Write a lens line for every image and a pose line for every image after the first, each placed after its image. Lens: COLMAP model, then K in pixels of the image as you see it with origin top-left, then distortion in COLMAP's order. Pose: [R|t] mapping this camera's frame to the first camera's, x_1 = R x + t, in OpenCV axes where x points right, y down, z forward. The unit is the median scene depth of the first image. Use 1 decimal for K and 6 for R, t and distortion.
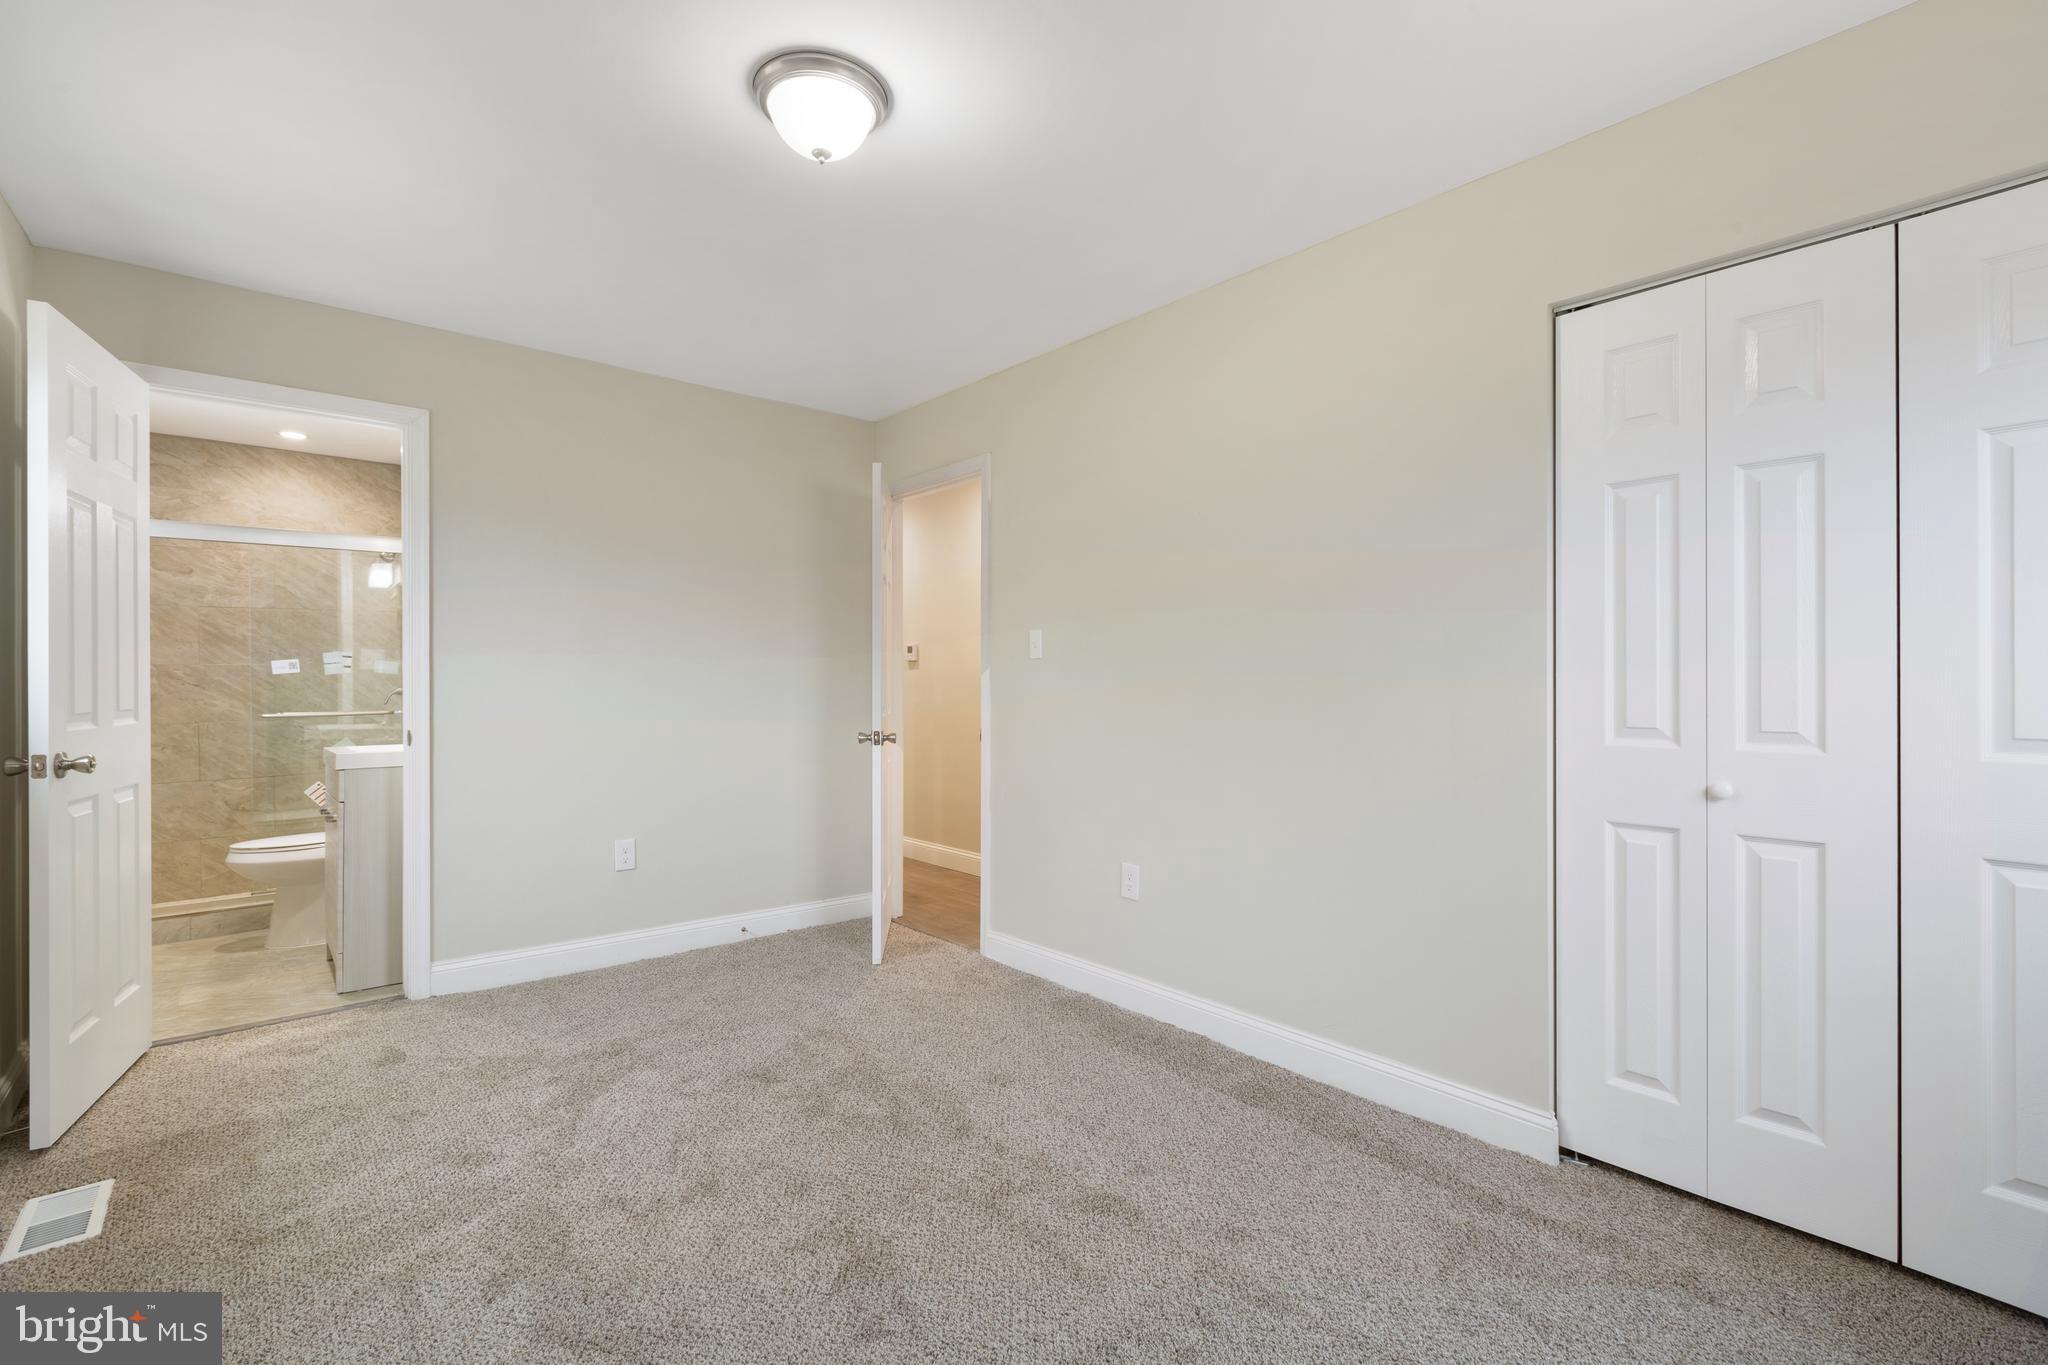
lens RADIAL K [[918.2, 0, 1024.0], [0, 918.2, 682.5], [0, 0, 1]] dist [-0.002092, -0.000252]
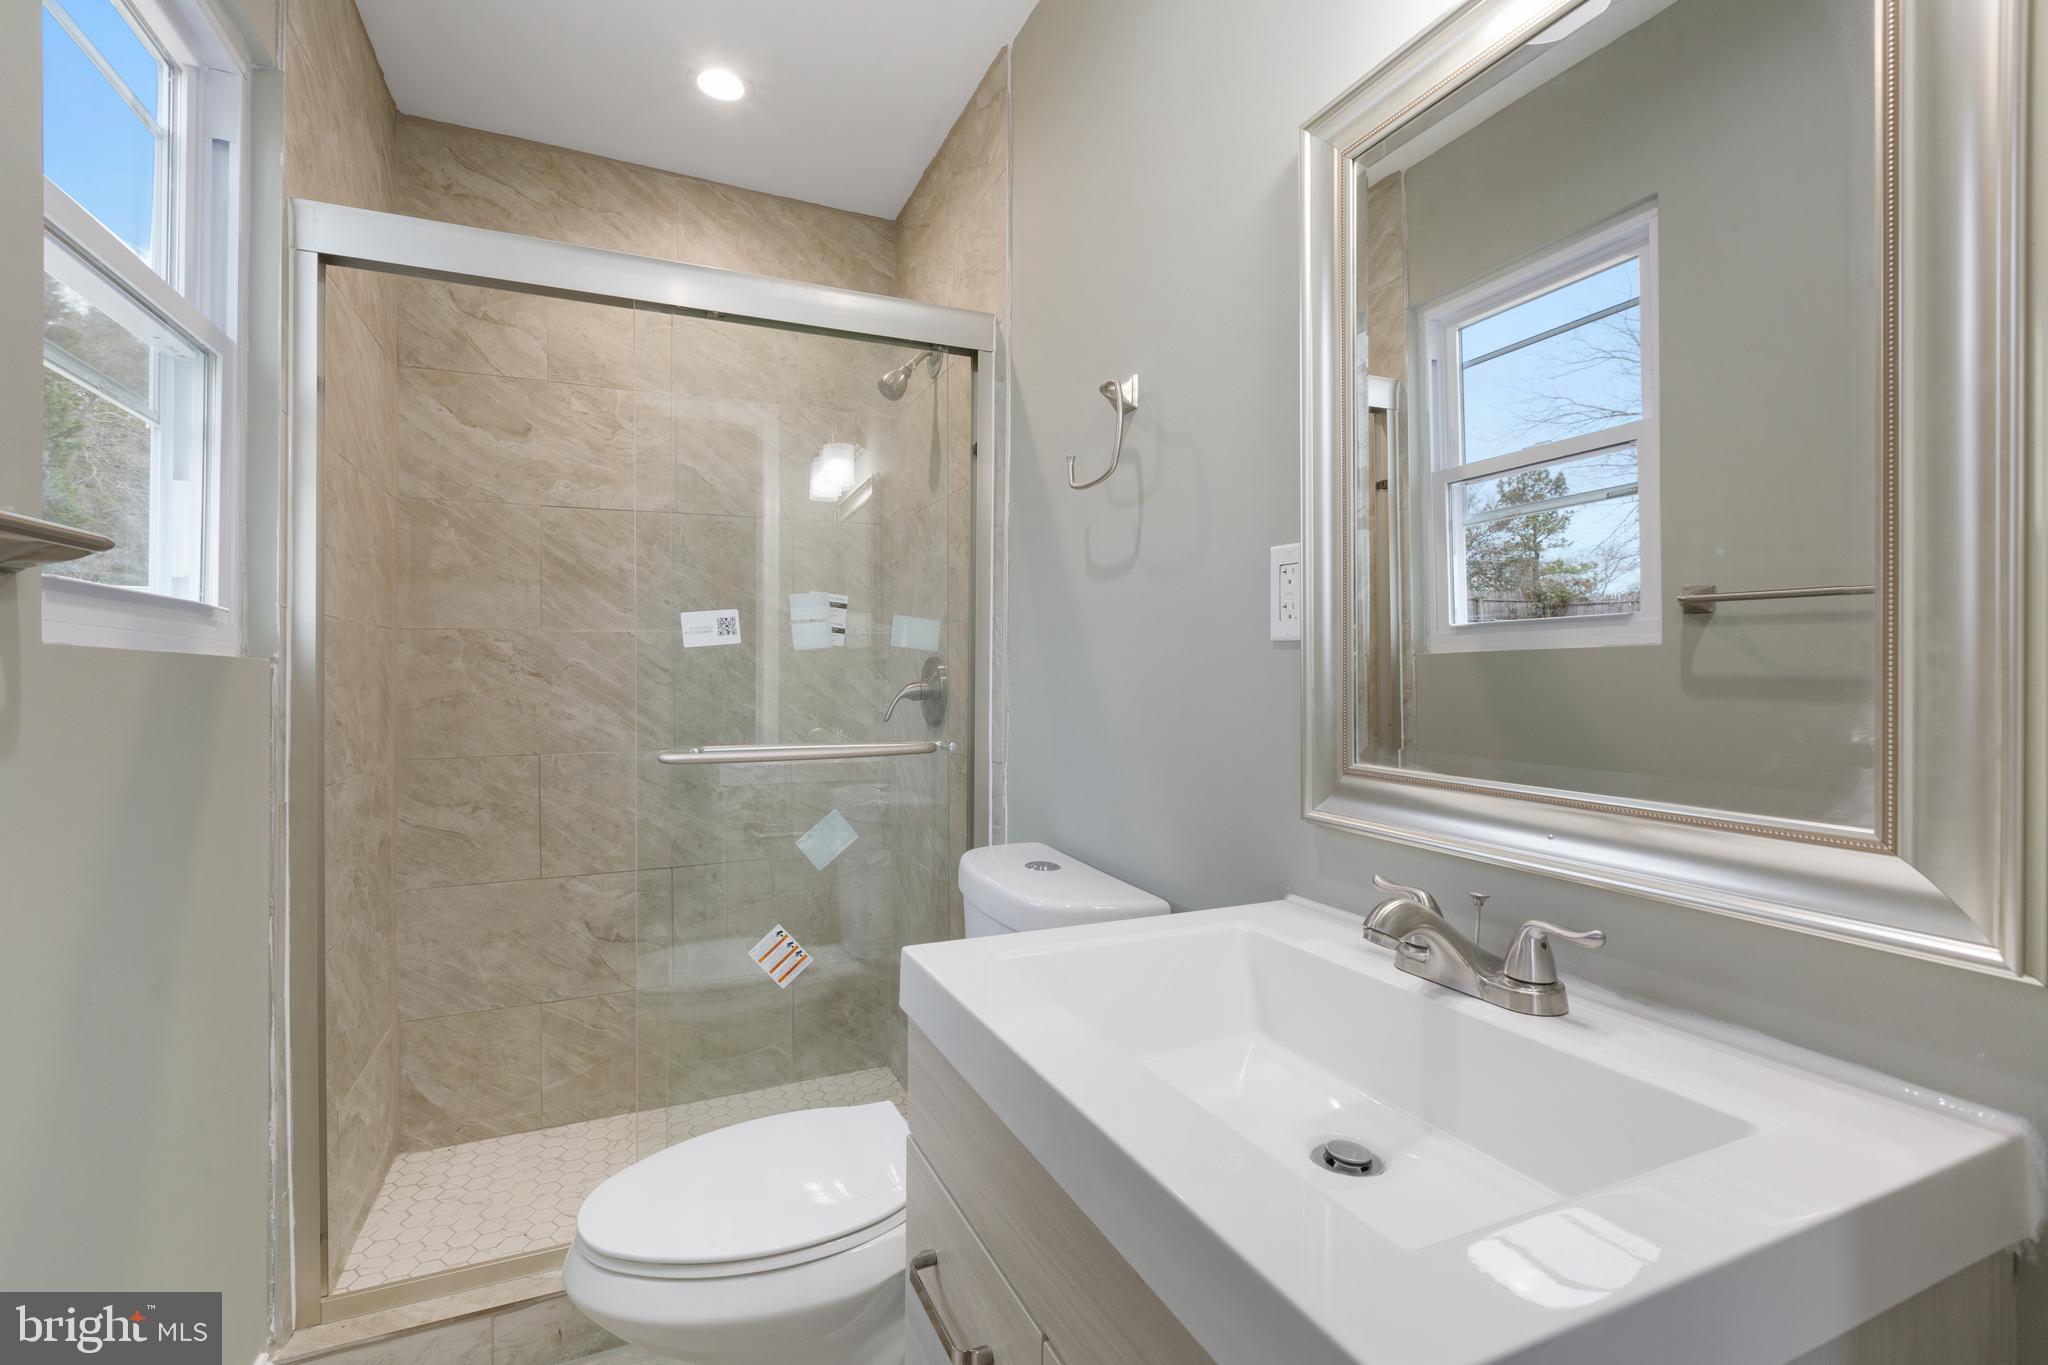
lens RADIAL K [[908.5, 0, 1019.6], [0, 908.5, 675.5], [0, 0, 1]] dist [-0.000185, -0.000219]
pose [[0.957158, 0.009393, -0.289414, -0.527851], [-0.008160, 0.999952, 0.005469, -0.000772], [0.289452, -0.002873, 0.957188, 0.621938]]
